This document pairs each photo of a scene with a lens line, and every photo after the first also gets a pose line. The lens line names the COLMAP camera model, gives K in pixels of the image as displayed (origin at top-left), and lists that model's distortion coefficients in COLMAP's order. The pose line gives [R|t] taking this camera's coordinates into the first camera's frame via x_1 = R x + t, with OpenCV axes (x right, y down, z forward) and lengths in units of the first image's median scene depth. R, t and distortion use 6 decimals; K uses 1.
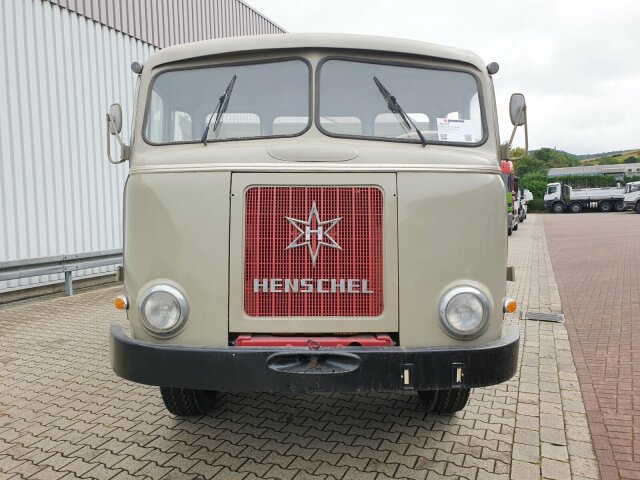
lens RADIAL K [[489.8, 0, 317.1], [0, 489.8, 240.6], [0, 0, 1]] dist [0.018582, 0.008217]
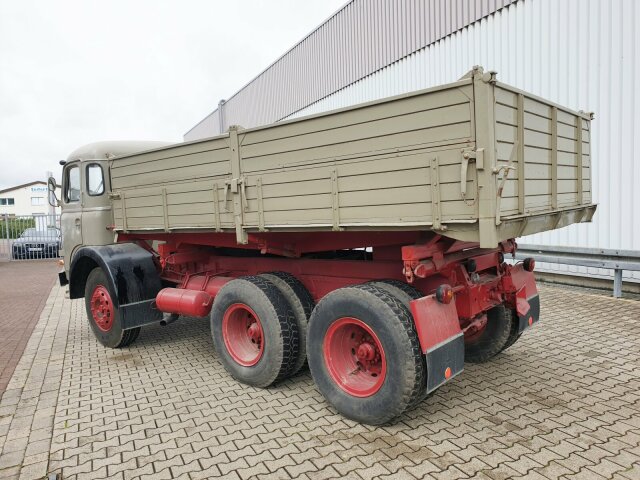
lens RADIAL K [[489.8, 0, 323.8], [0, 489.8, 241.3], [0, 0, 1]] dist [0.018582, 0.008217]
pose [[-0.630379, 0.094520, -0.770511, 1.088903], [0.004699, 0.993006, 0.117969, -0.204106], [0.776273, 0.070745, -0.626415, 2.671956]]
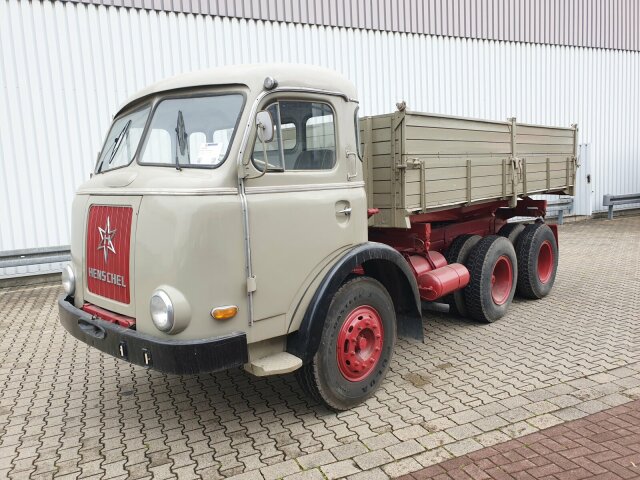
lens RADIAL K [[489.8, 0, 306.3], [0, 489.8, 243.5], [0, 0, 1]] dist [0.018582, 0.008217]
pose [[0.727004, 0.066047, -0.683449, 0.911894], [-0.003386, 0.995696, 0.092621, -0.091240], [0.686624, -0.065022, 0.724099, 0.238991]]
